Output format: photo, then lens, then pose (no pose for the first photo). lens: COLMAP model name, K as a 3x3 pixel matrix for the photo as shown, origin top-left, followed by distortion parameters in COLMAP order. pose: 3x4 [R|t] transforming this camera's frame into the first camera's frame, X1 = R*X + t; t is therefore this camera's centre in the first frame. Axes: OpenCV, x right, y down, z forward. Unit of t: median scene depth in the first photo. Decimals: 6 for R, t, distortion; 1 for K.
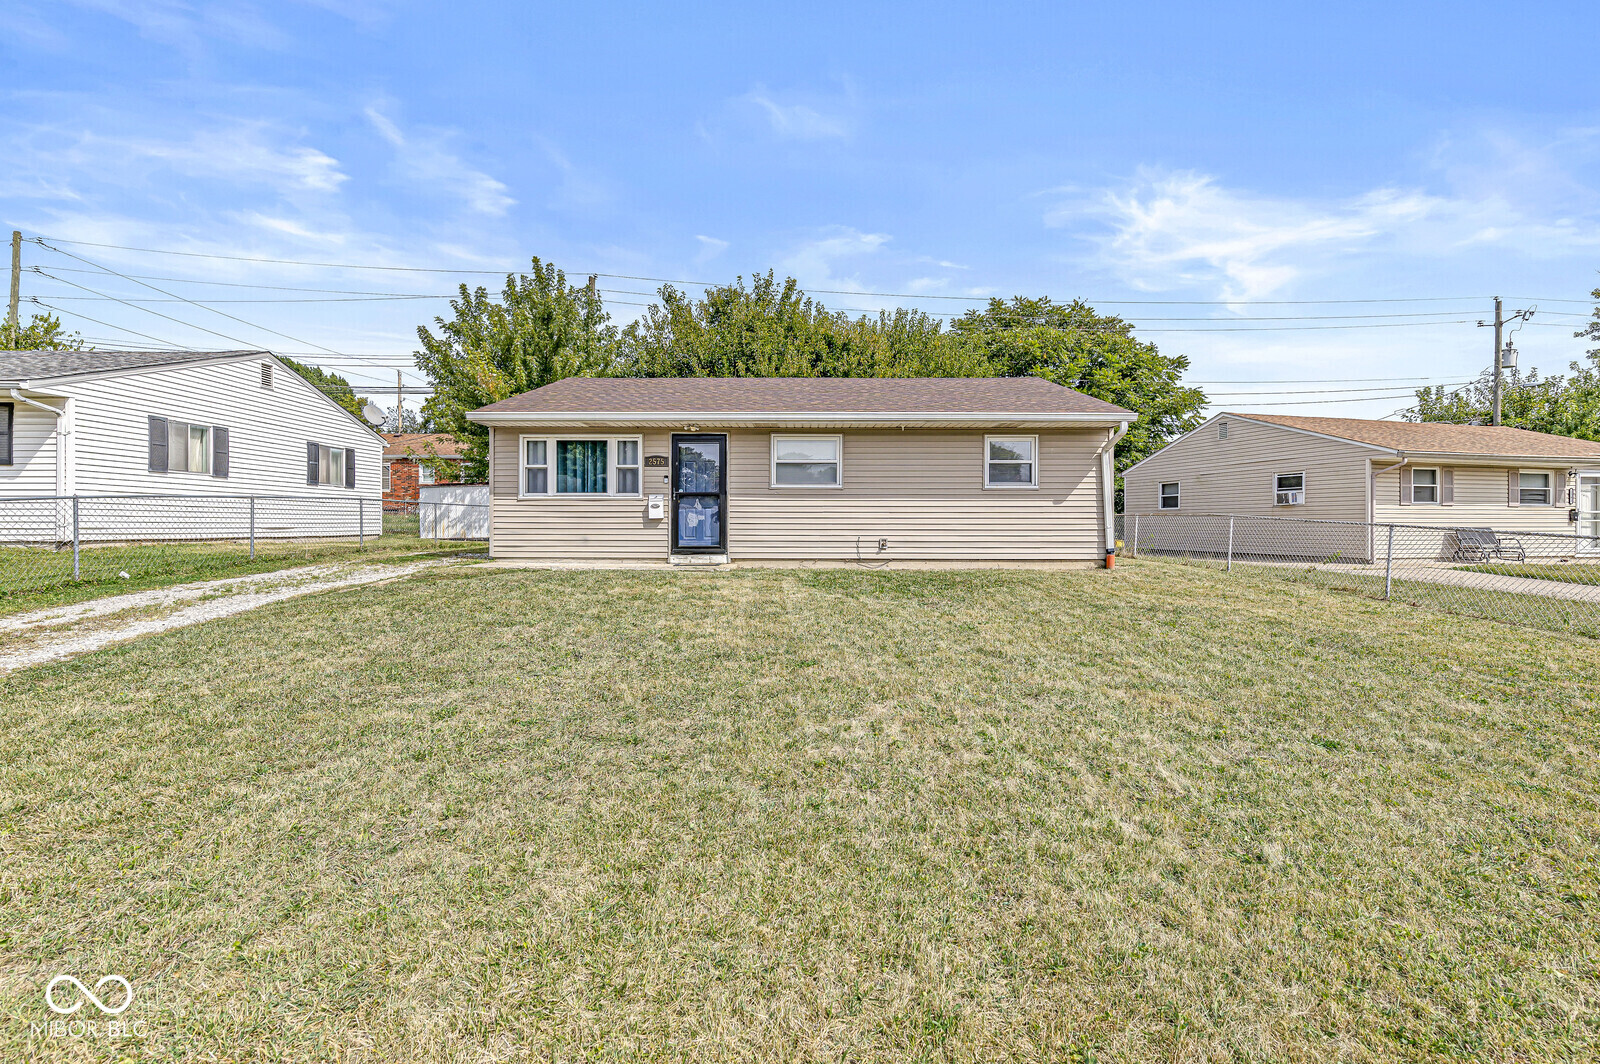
lens RADIAL K [[696.8, 0, 800.0], [0, 696.8, 532.0], [0, 0, 1]] dist [0.004673, 0.000303]
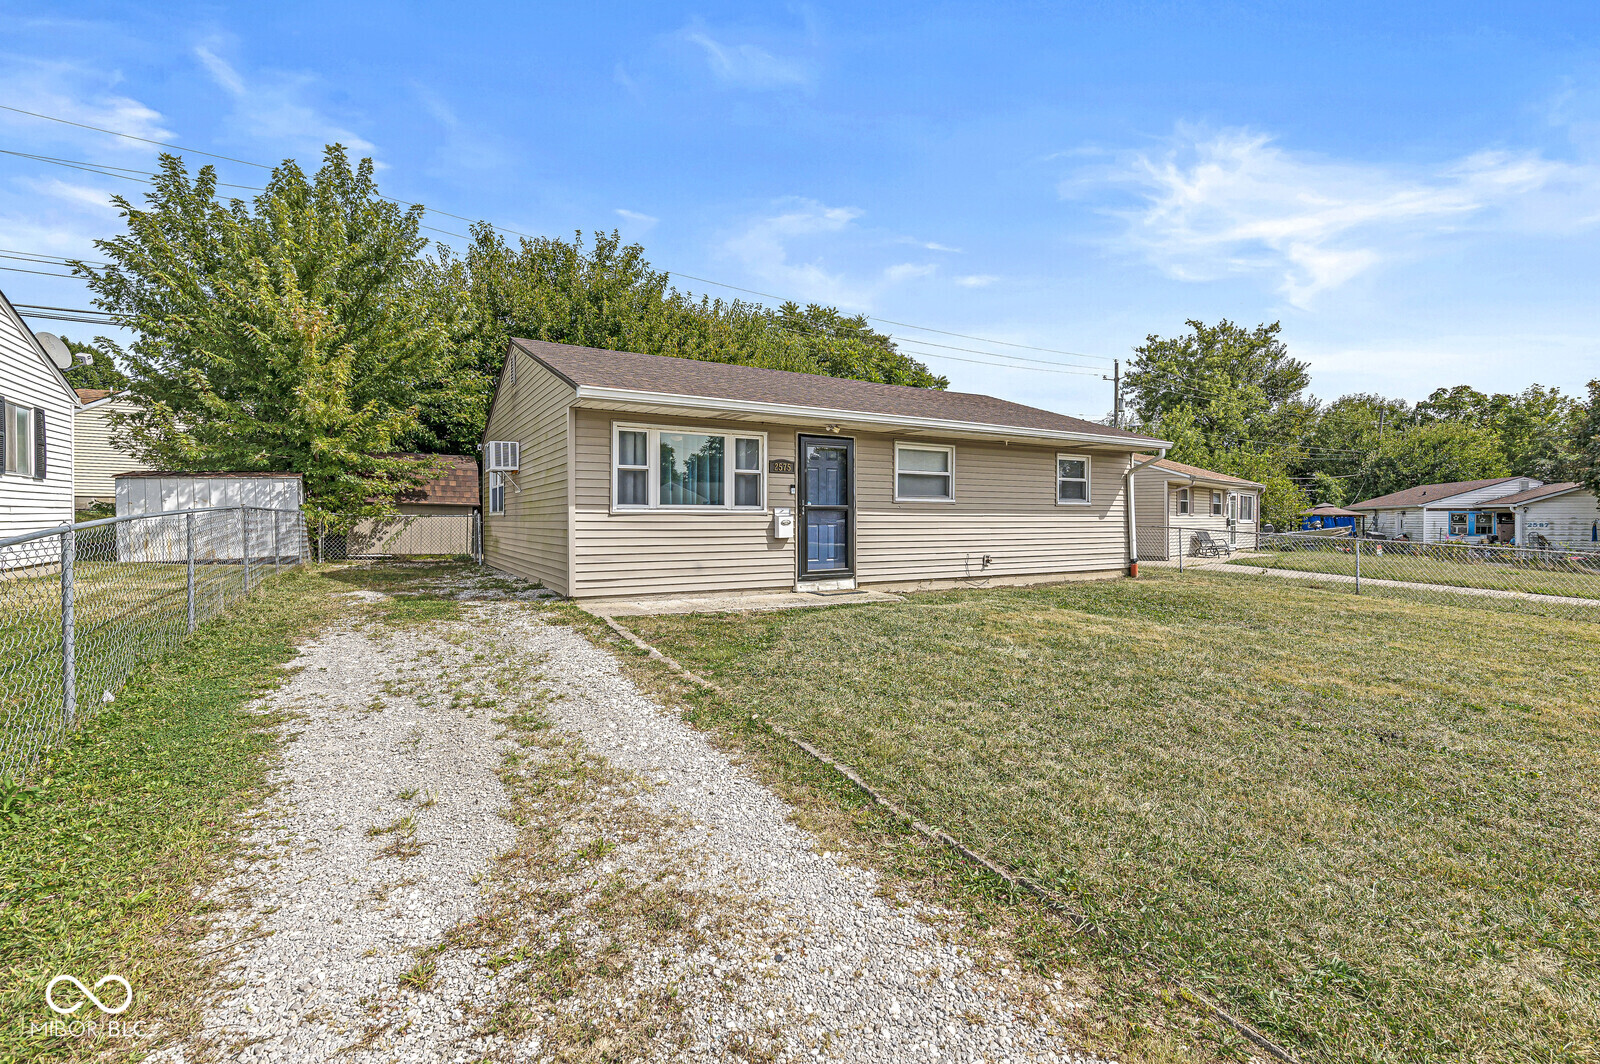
lens RADIAL K [[713.0, 0, 800.0], [0, 713.0, 532.0], [0, 0, 1]] dist [-0.000694, 0.000043]
pose [[0.854685, -0.010530, 0.519040, -0.615927], [0.006166, 0.999930, 0.010133, -0.034231], [-0.519111, -0.005460, 0.854690, 0.284067]]
